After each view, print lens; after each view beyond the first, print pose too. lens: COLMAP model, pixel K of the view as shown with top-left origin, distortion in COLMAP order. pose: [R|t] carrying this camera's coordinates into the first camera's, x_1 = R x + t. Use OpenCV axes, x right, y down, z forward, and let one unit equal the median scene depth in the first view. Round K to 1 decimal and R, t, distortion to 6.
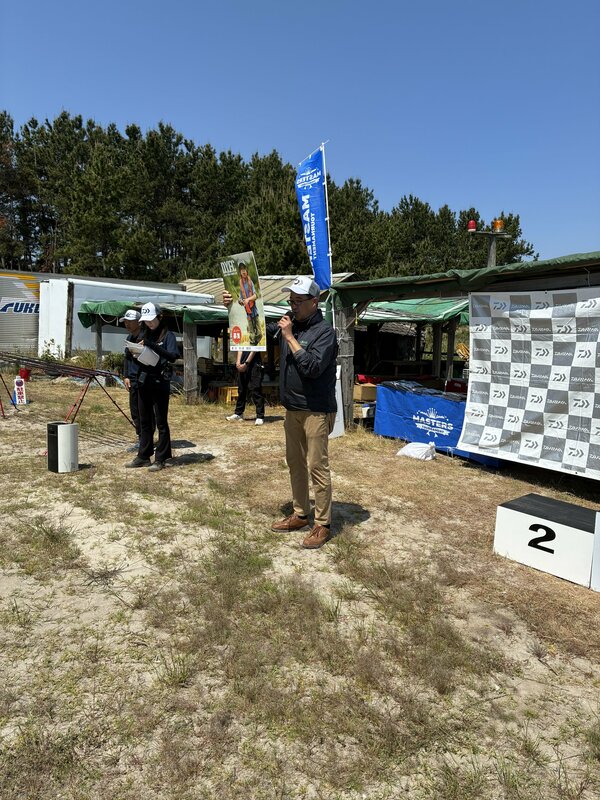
lens RADIAL K [[610.0, 0, 304.0], [0, 610.0, 381.1], [0, 0, 1]] dist [0.052173, -0.059553]
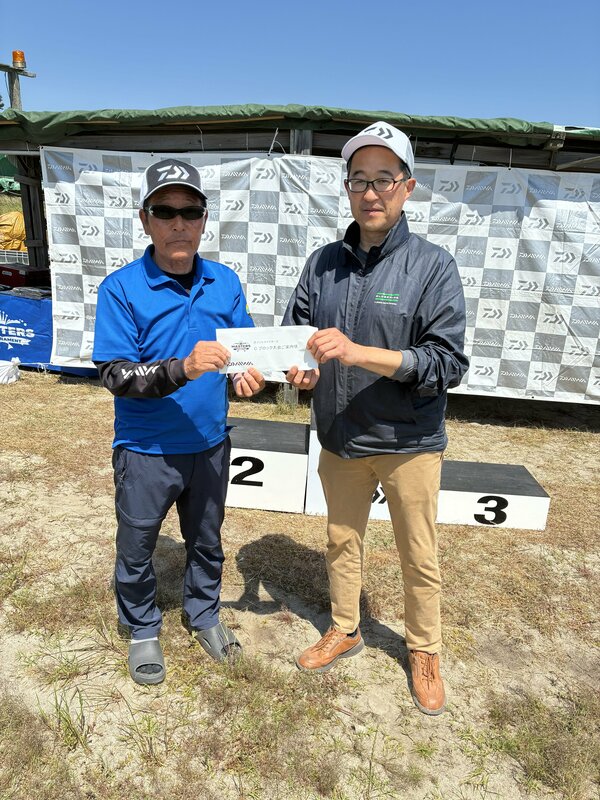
lens RADIAL K [[610.0, 0, 298.4], [0, 610.0, 399.9], [0, 0, 1]] dist [0.052173, -0.059553]
pose [[0.711972, -0.194362, 0.674773, -0.068922], [0.033518, 0.969242, 0.243815, -0.025309], [-0.701407, -0.150973, 0.696588, 0.271132]]
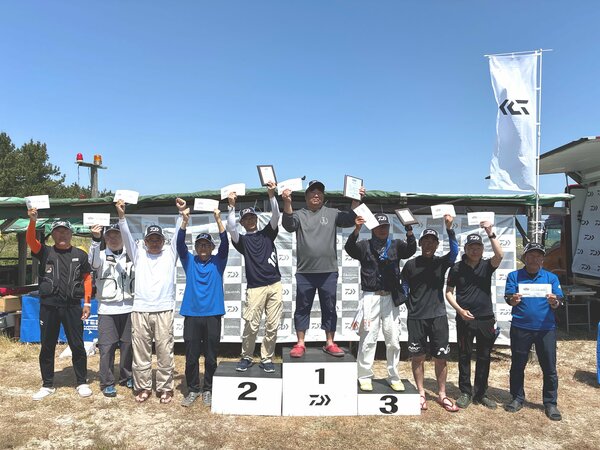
lens RADIAL K [[457.5, 0, 300.4], [0, 457.5, 219.5], [0, 0, 1]] dist [0.052173, -0.059553]
pose [[0.660758, -0.002560, 0.750594, -0.229975], [0.085616, 0.993725, -0.071980, -0.037074], [-0.745700, 0.111824, 0.656831, 0.110702]]
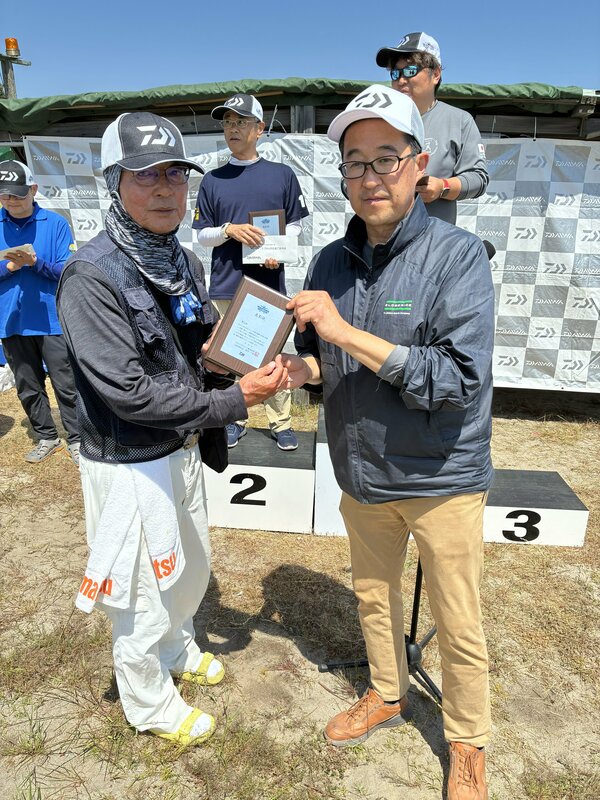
lens RADIAL K [[610.0, 0, 304.2], [0, 610.0, 403.0], [0, 0, 1]] dist [0.052173, -0.059553]
pose [[0.725181, -0.233563, 0.647736, -0.014441], [0.068528, 0.960523, 0.269628, -0.028866], [-0.685140, -0.151141, 0.712558, 0.302653]]
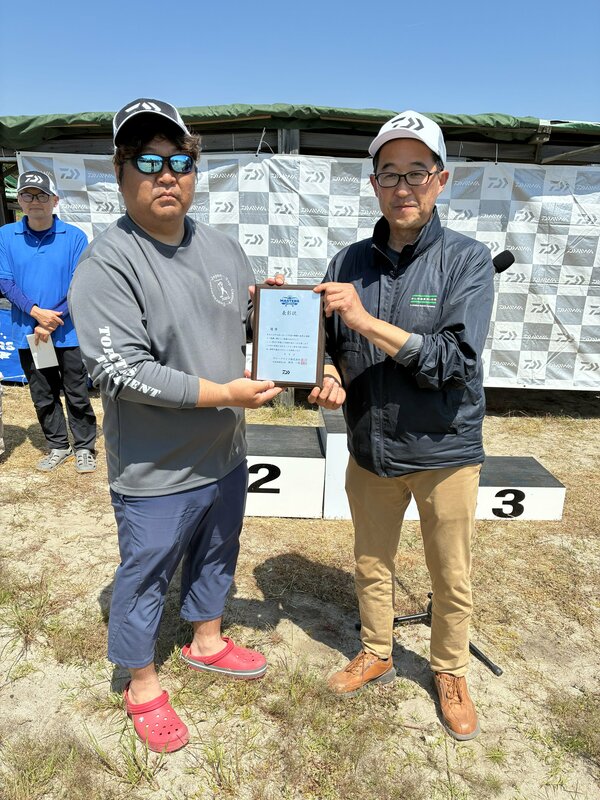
lens RADIAL K [[610.0, 0, 302.0], [0, 610.0, 395.9], [0, 0, 1]] dist [0.052173, -0.059553]
pose [[0.656859, -0.225011, 0.719657, -0.092243], [0.065186, 0.967808, 0.243101, -0.029621], [-0.751190, -0.112771, 0.650381, 0.310893]]
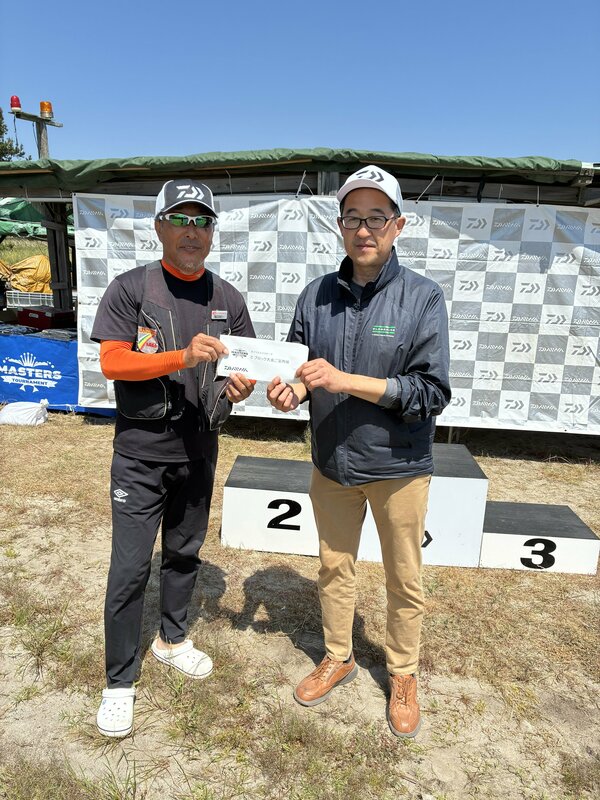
lens RADIAL K [[610.0, 0, 297.1], [0, 610.0, 396.4], [0, 0, 1]] dist [0.052173, -0.059553]
pose [[0.725068, -0.160678, 0.669671, -0.077871], [0.049462, 0.982040, 0.182073, -0.029385], [-0.686899, -0.098891, 0.719993, 0.293647]]
